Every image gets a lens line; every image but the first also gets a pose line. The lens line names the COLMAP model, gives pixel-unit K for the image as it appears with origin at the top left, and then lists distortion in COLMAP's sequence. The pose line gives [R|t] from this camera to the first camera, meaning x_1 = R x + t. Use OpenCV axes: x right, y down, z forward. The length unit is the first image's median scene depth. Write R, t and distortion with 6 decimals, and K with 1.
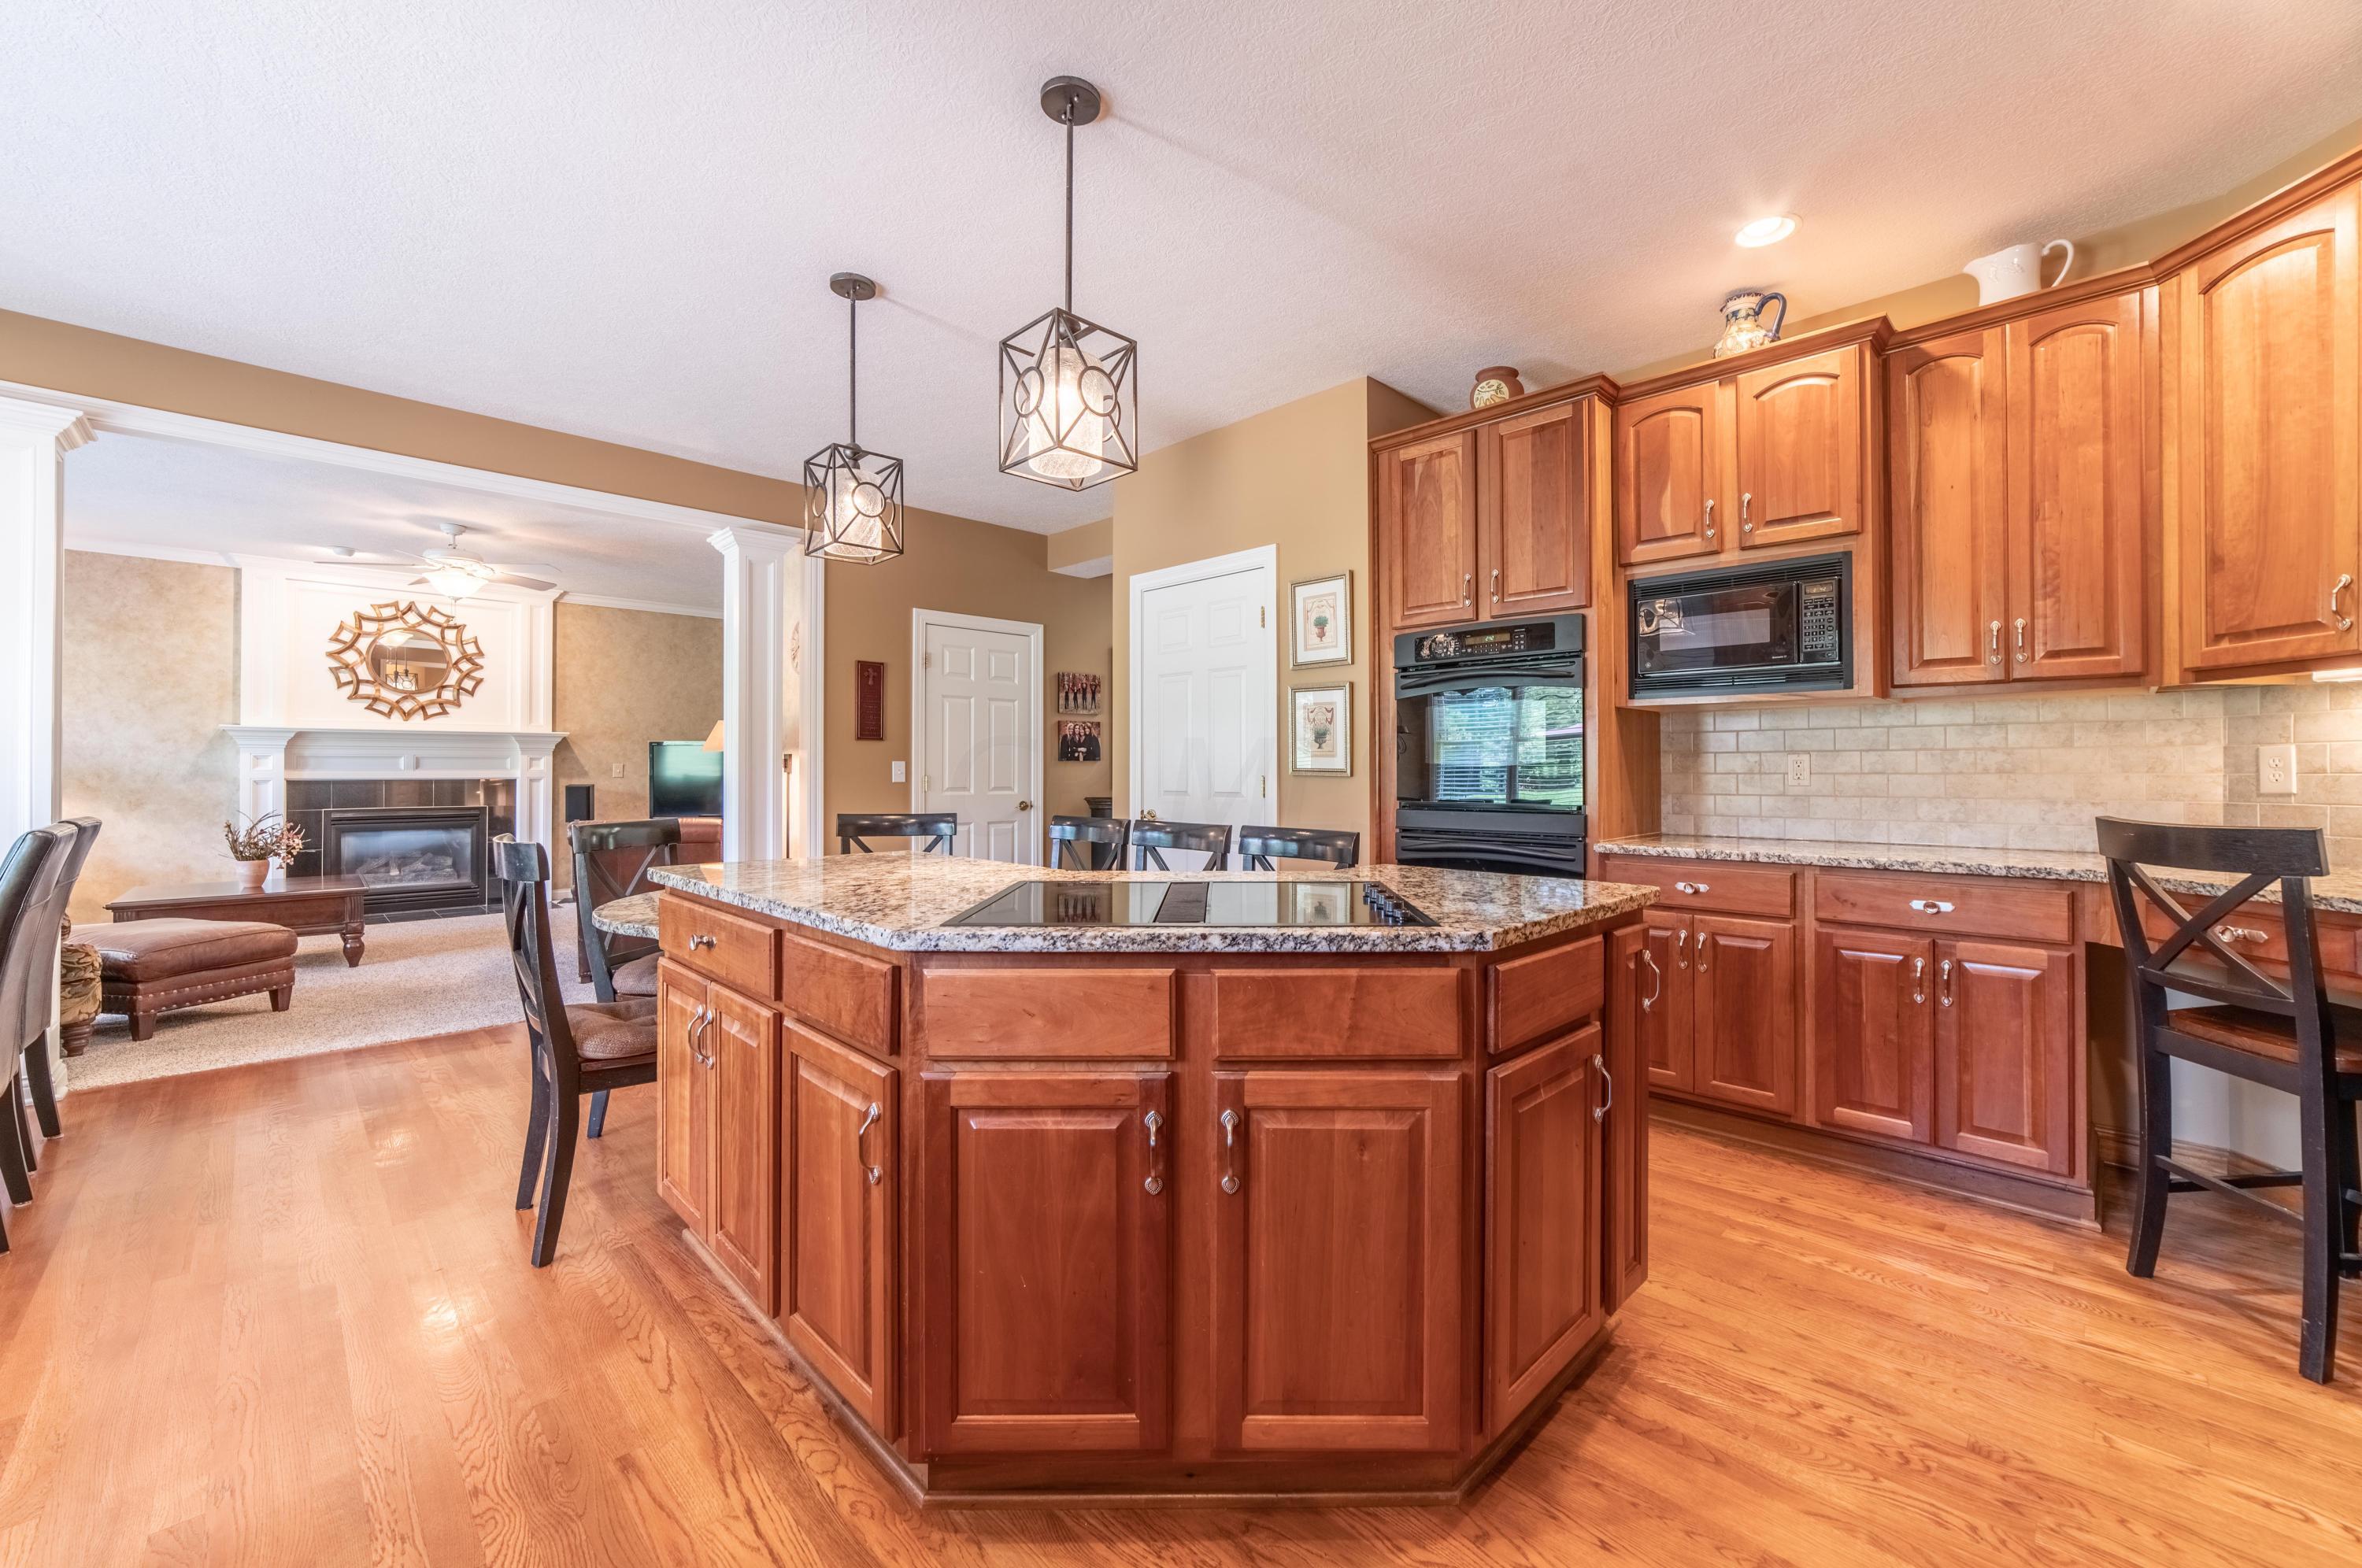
lens RADIAL K [[928.6, 0, 1202.5], [0, 928.6, 768.6], [0, 0, 1]] dist [-0.010388, 0.002479]
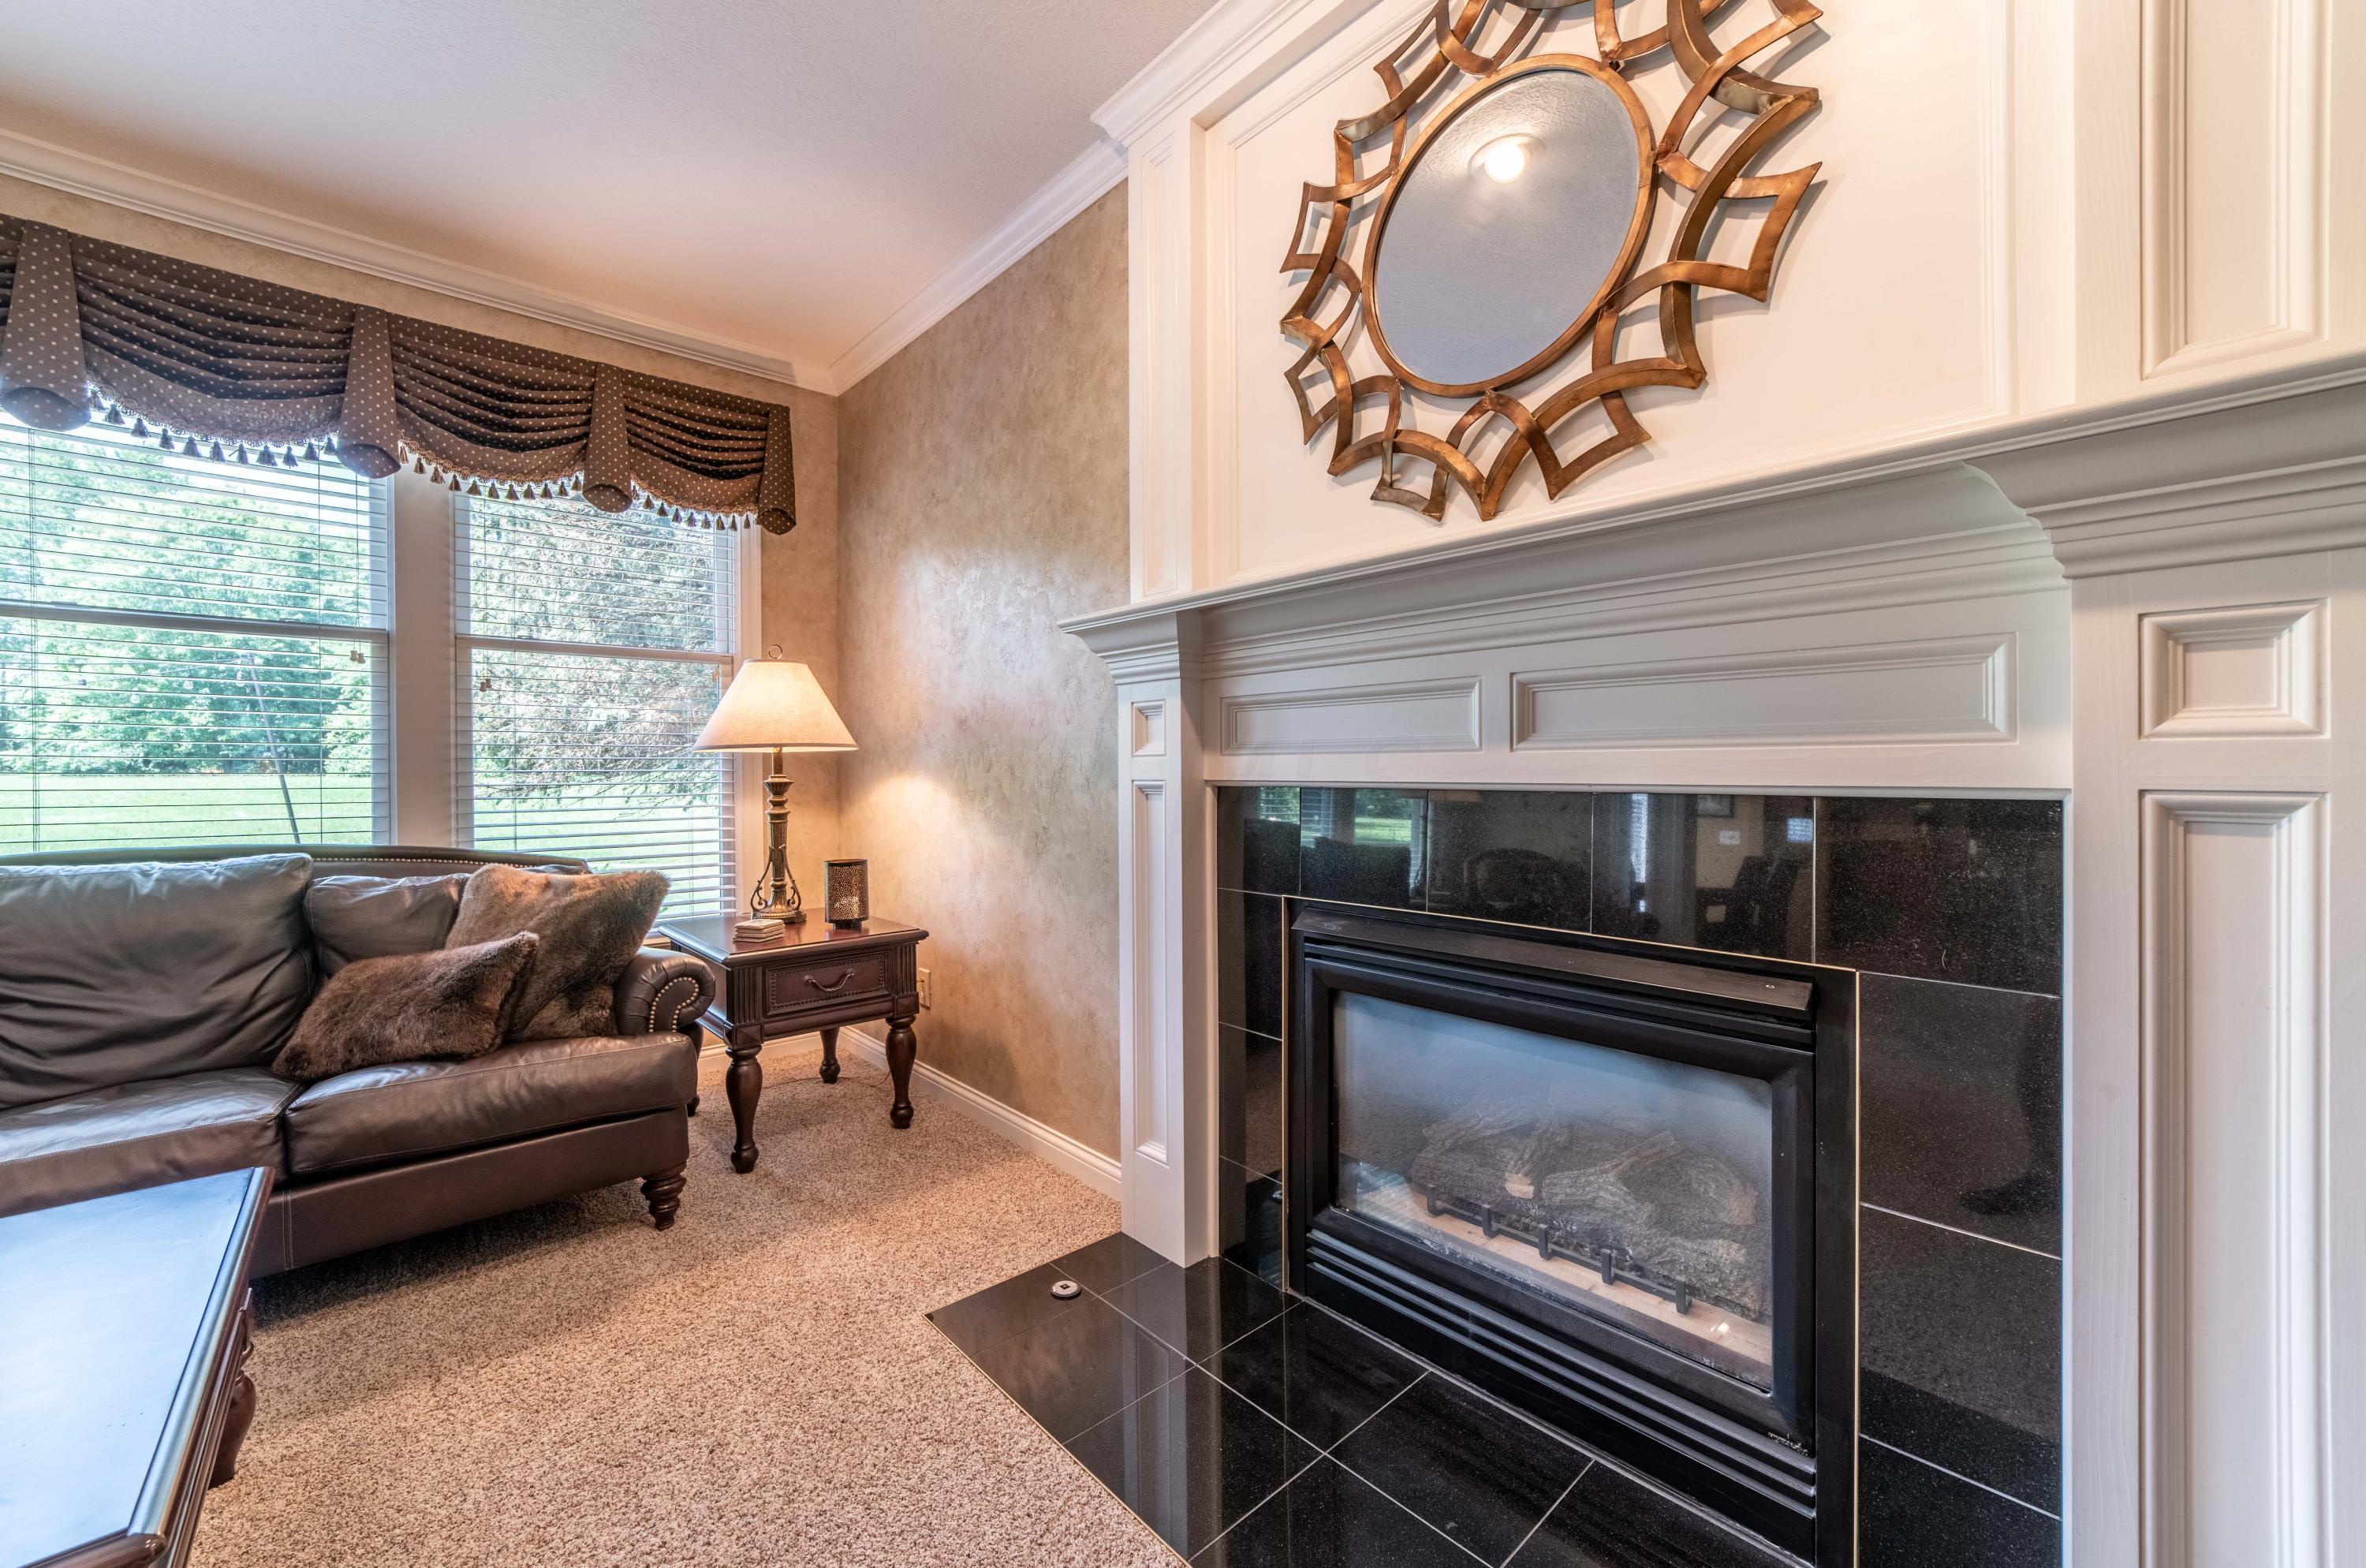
lens RADIAL K [[930.3, 0, 1204.7], [0, 930.3, 768.4], [0, 0, 1]] dist [-0.010388, 0.002479]
pose [[-0.039088, -0.002466, -0.999233, -0.636574], [0.005476, 0.999981, -0.002682, 0.006987], [0.999221, -0.005577, -0.039074, 0.932333]]
